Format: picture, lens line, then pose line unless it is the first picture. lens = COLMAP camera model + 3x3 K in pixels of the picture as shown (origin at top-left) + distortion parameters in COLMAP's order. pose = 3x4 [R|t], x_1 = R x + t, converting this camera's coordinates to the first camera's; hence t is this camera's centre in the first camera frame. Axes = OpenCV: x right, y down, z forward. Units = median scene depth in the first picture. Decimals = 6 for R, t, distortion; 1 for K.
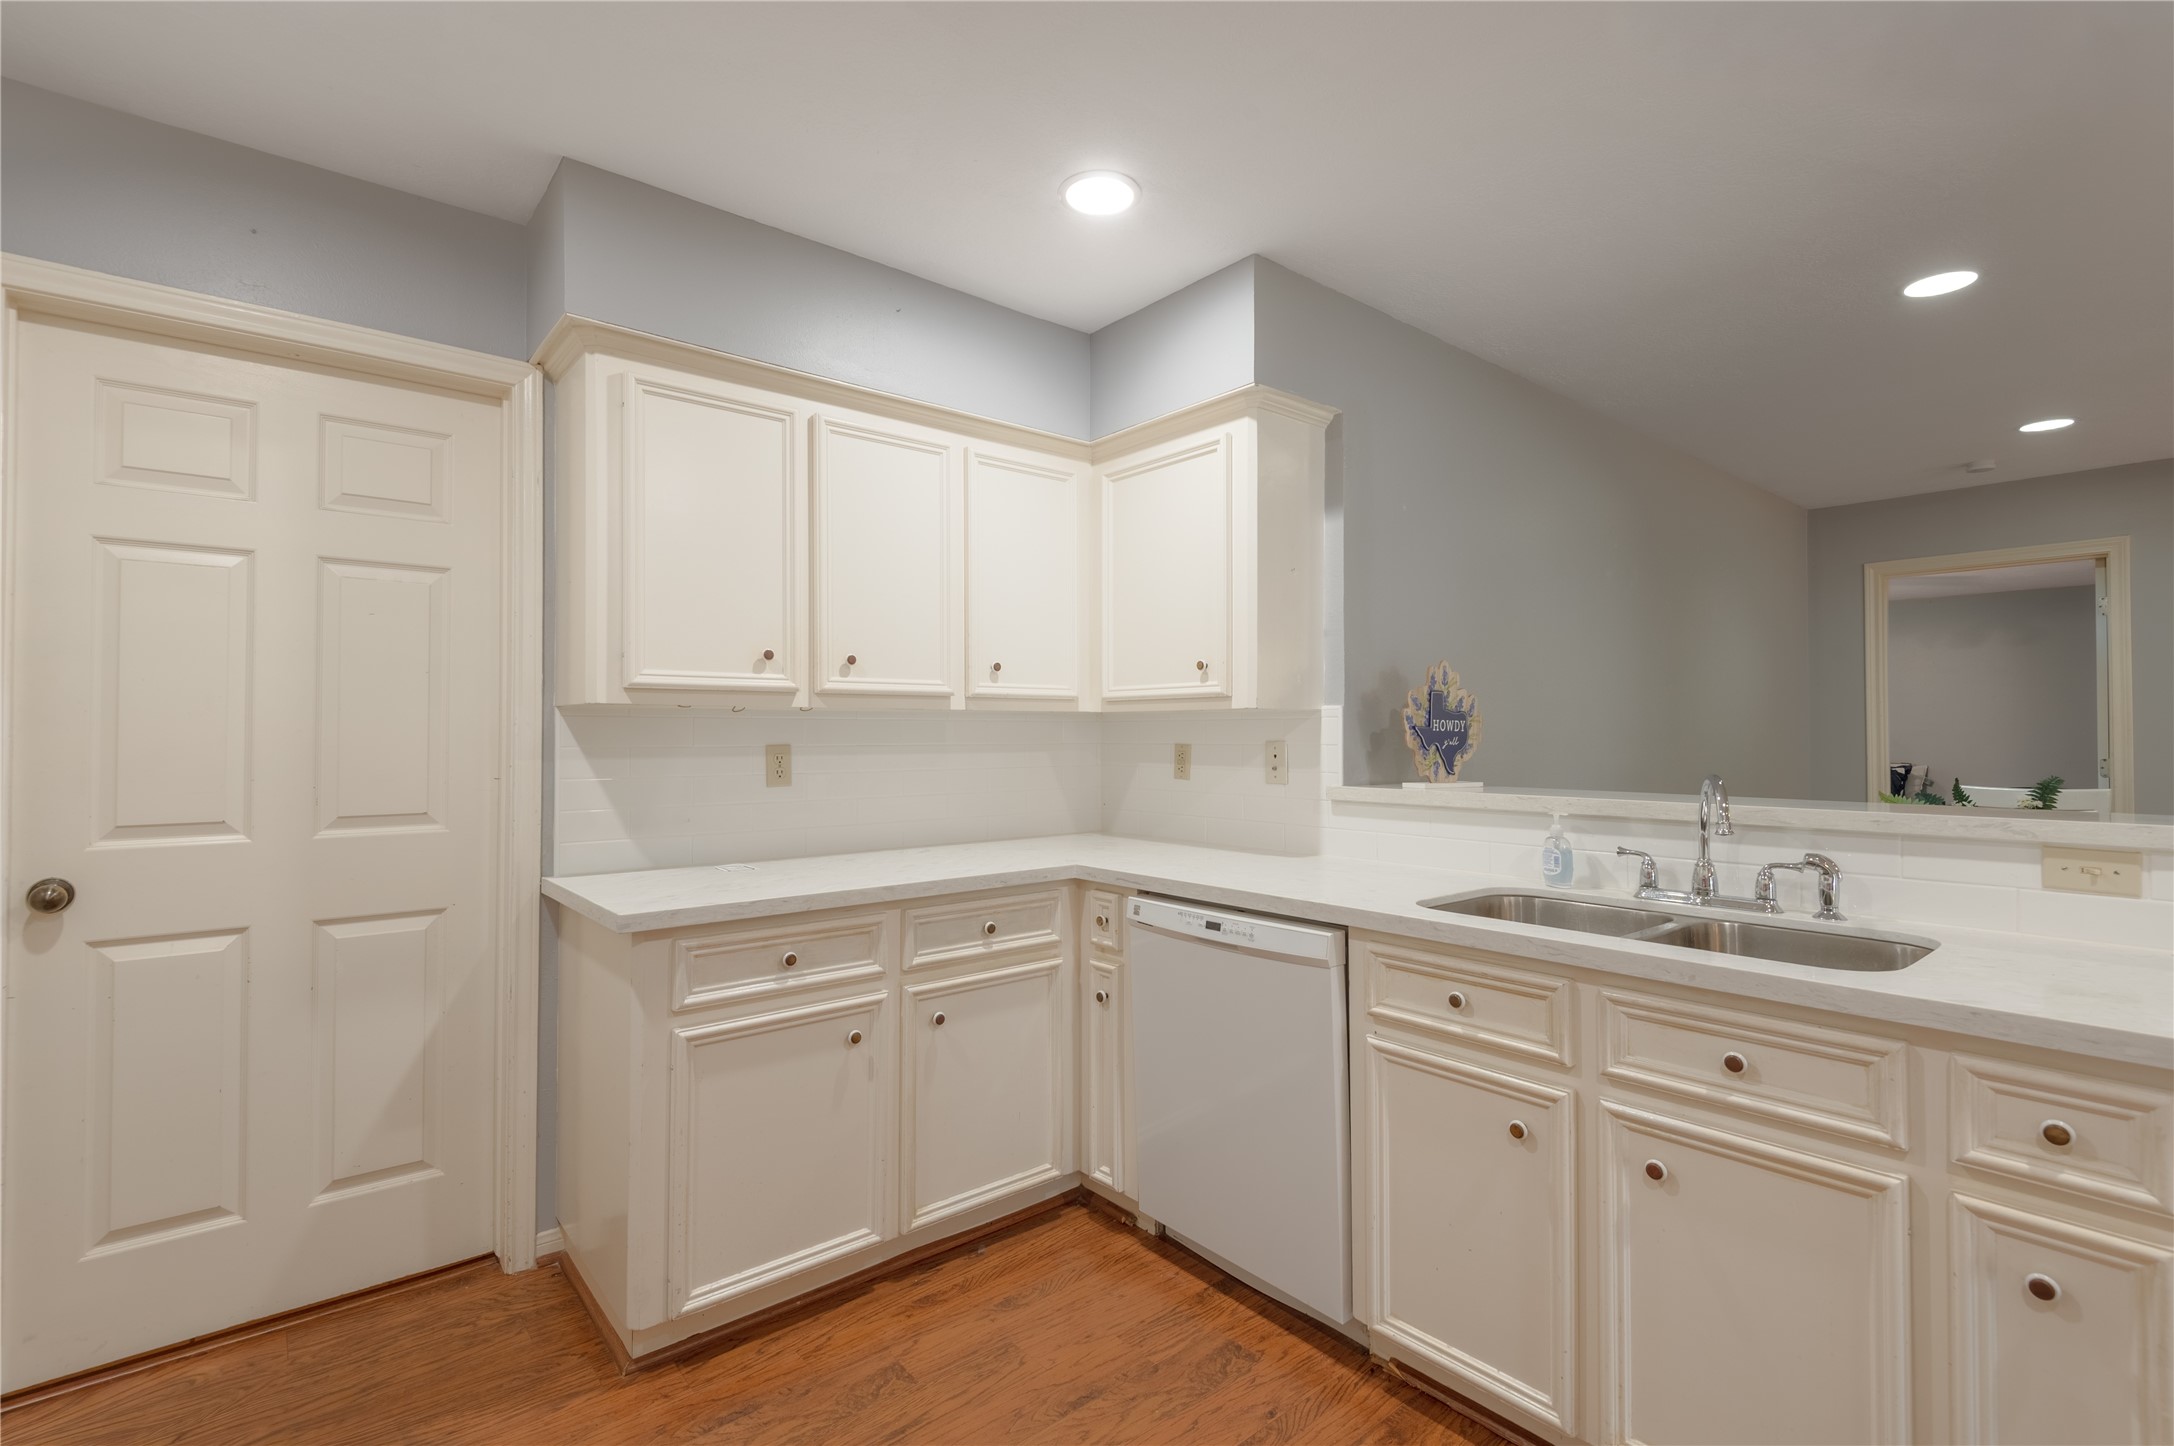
lens RADIAL K [[987.7, 0, 1072.3], [0, 987.7, 718.8], [0, 0, 1]] dist [0.009854, -0.009370]
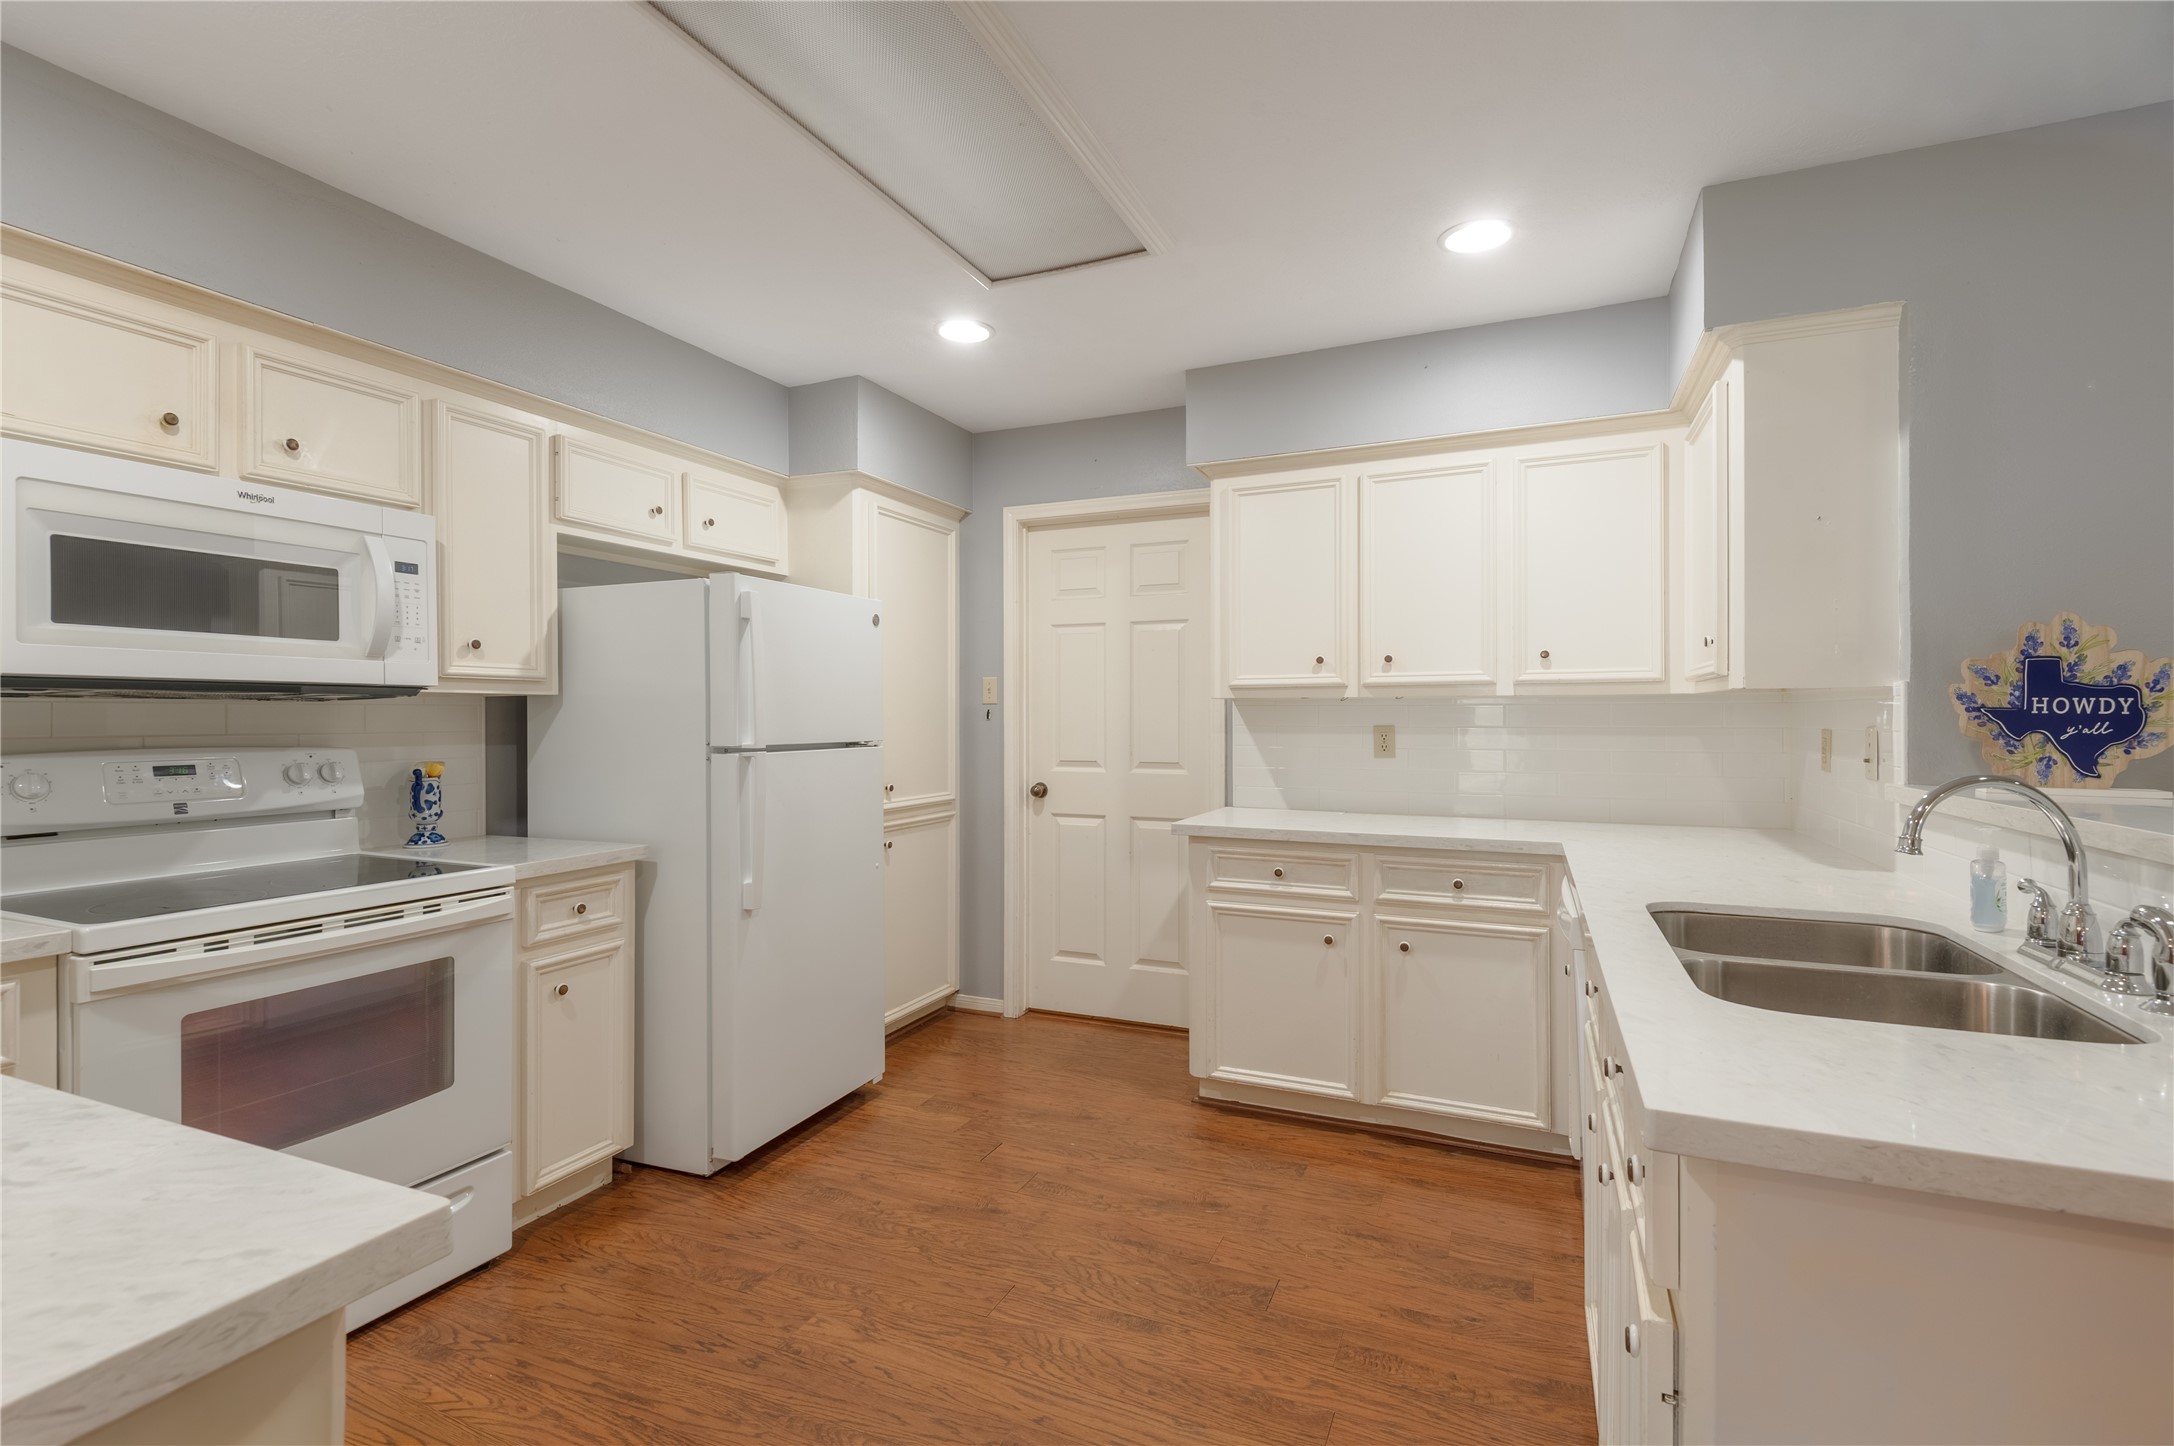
lens RADIAL K [[987.7, 0, 1068.8], [0, 987.7, 718.5], [0, 0, 1]] dist [0.009854, -0.009370]
pose [[0.432177, 0.001988, -0.901787, 0.767577], [0.016045, 0.999822, 0.009894, -0.002421], [0.901646, -0.018745, 0.432068, 0.081773]]
